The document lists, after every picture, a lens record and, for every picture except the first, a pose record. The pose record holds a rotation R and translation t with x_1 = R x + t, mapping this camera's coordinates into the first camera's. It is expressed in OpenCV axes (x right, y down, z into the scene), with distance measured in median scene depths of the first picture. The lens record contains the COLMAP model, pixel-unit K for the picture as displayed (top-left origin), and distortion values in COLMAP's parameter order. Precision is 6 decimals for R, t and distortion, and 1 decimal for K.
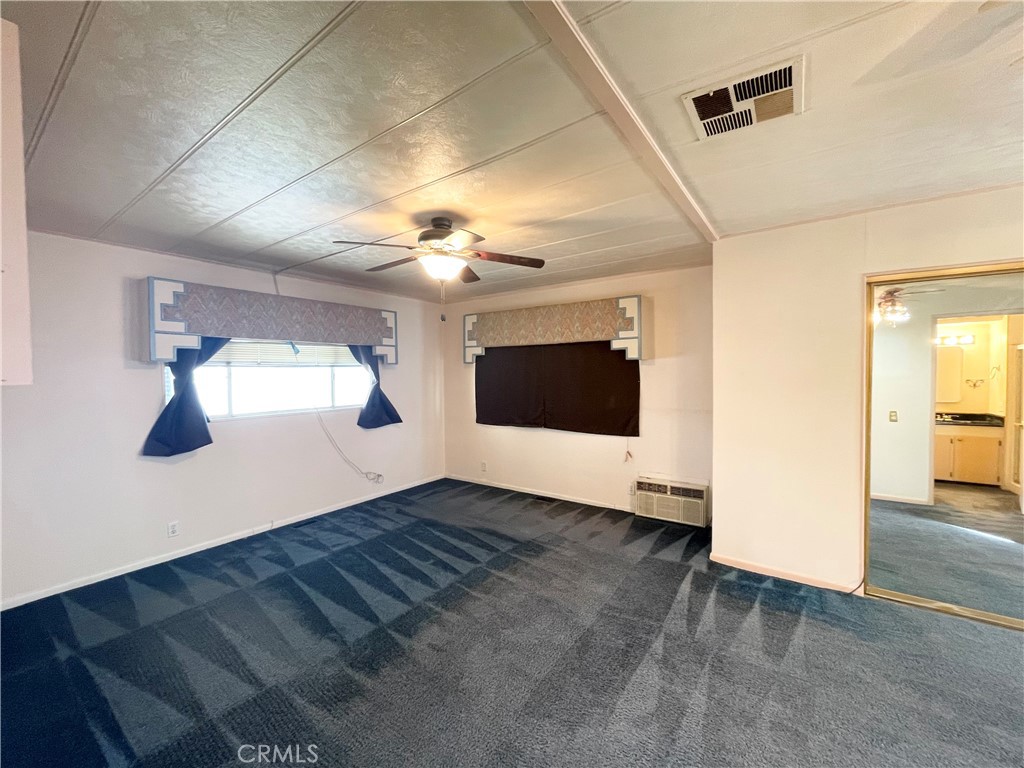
lens RADIAL K [[418.5, 0, 514.4], [0, 418.5, 383.8], [0, 0, 1]] dist [-0.000237, 0.000249]
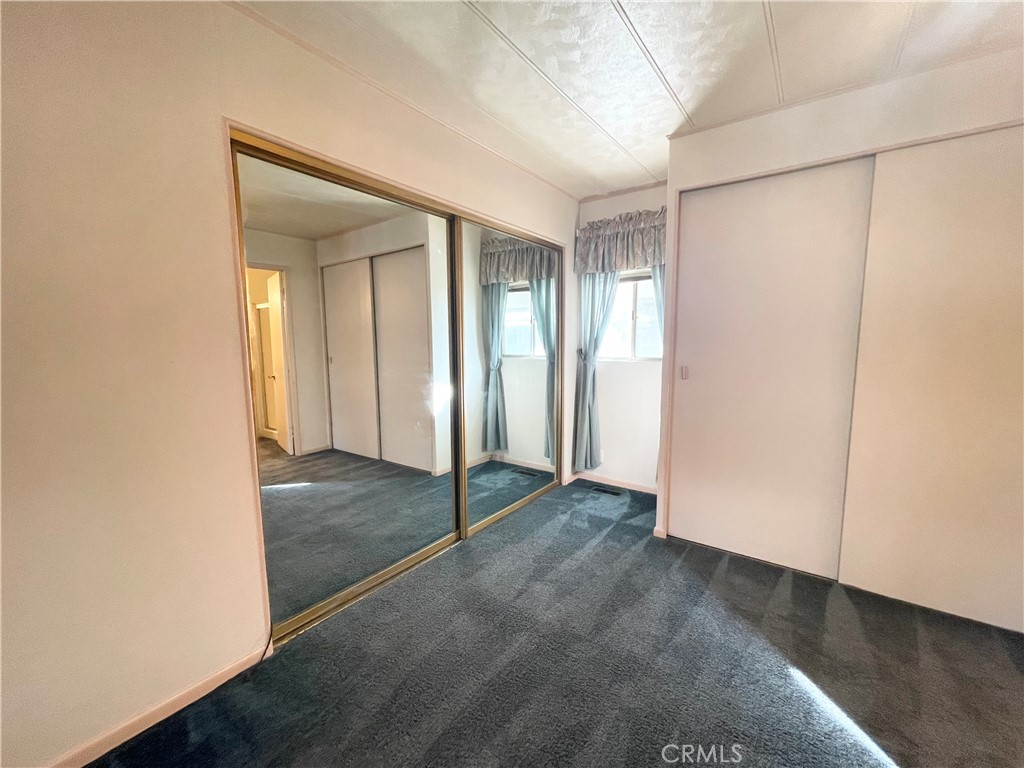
lens RADIAL K [[418.5, 0, 514.4], [0, 418.5, 383.8], [0, 0, 1]] dist [-0.000237, 0.000249]
pose [[0.001148, -0.110396, 0.993887, 0.154368], [0.016578, 0.993753, 0.110362, 0.020455], [-0.999862, 0.016350, 0.002971, 0.398583]]
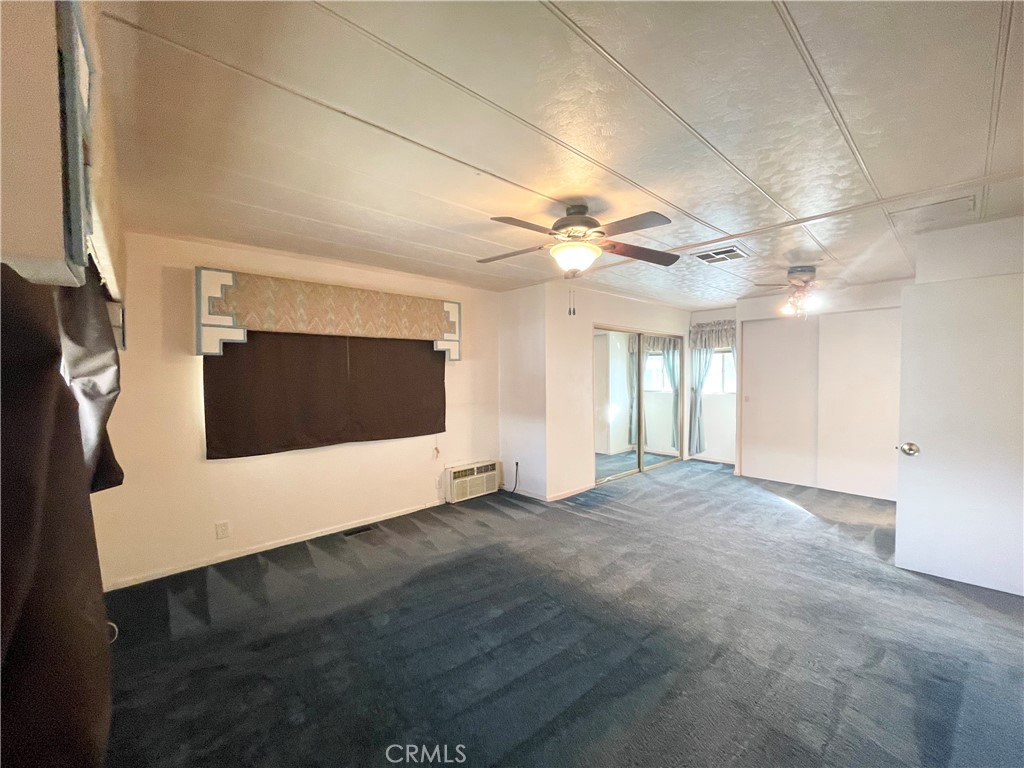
lens RADIAL K [[418.5, 0, 514.4], [0, 418.5, 383.8], [0, 0, 1]] dist [-0.000237, 0.000249]
pose [[0.197829, -0.026843, 0.979869, -0.750477], [0.018189, 0.999553, 0.023709, -0.020825], [-0.980068, 0.013133, 0.198229, 0.630424]]
